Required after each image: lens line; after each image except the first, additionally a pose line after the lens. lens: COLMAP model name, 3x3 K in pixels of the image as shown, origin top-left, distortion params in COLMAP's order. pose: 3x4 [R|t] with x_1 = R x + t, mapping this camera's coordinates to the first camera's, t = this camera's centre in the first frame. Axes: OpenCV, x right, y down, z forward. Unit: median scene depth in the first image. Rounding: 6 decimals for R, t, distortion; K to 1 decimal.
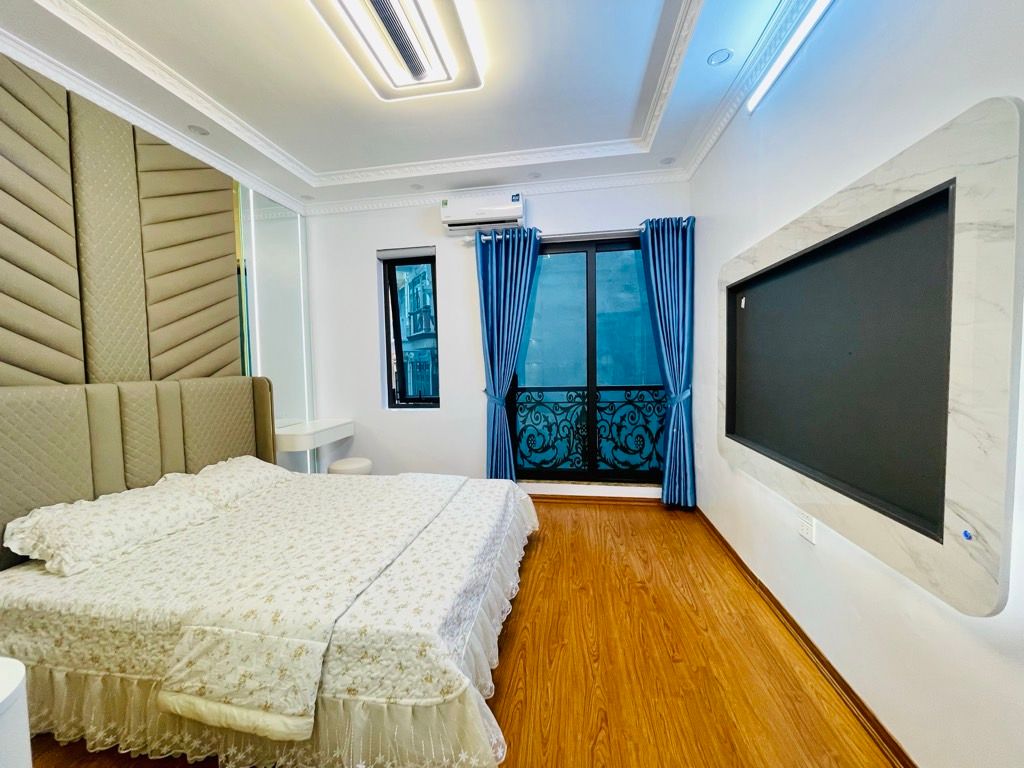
lens RADIAL K [[411.6, 0, 512.0], [0, 411.6, 384.0], [0, 0, 1]] dist [-0.000781, -0.000033]
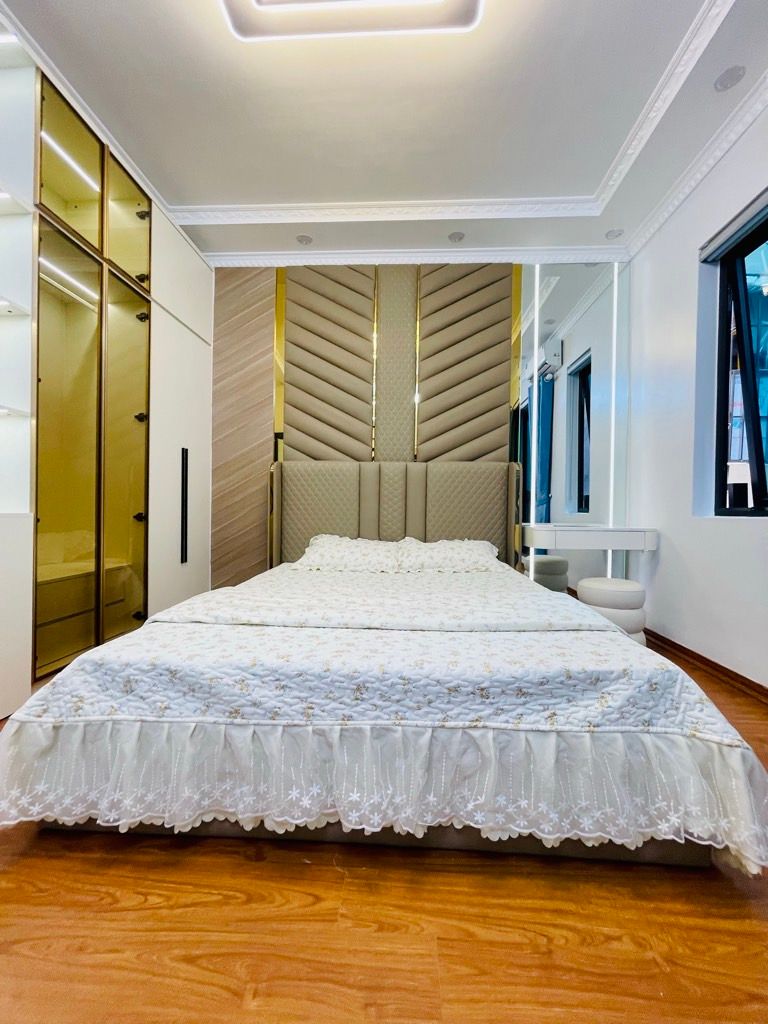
lens RADIAL K [[411.6, 0, 380.9], [0, 411.6, 516.2], [0, 0, 1]] dist [-0.000781, -0.000033]
pose [[0.096786, 0.037574, -0.994596, 0.377098], [-0.070483, 0.997037, 0.030807, 0.123945], [0.992806, 0.067121, 0.099148, 0.796151]]
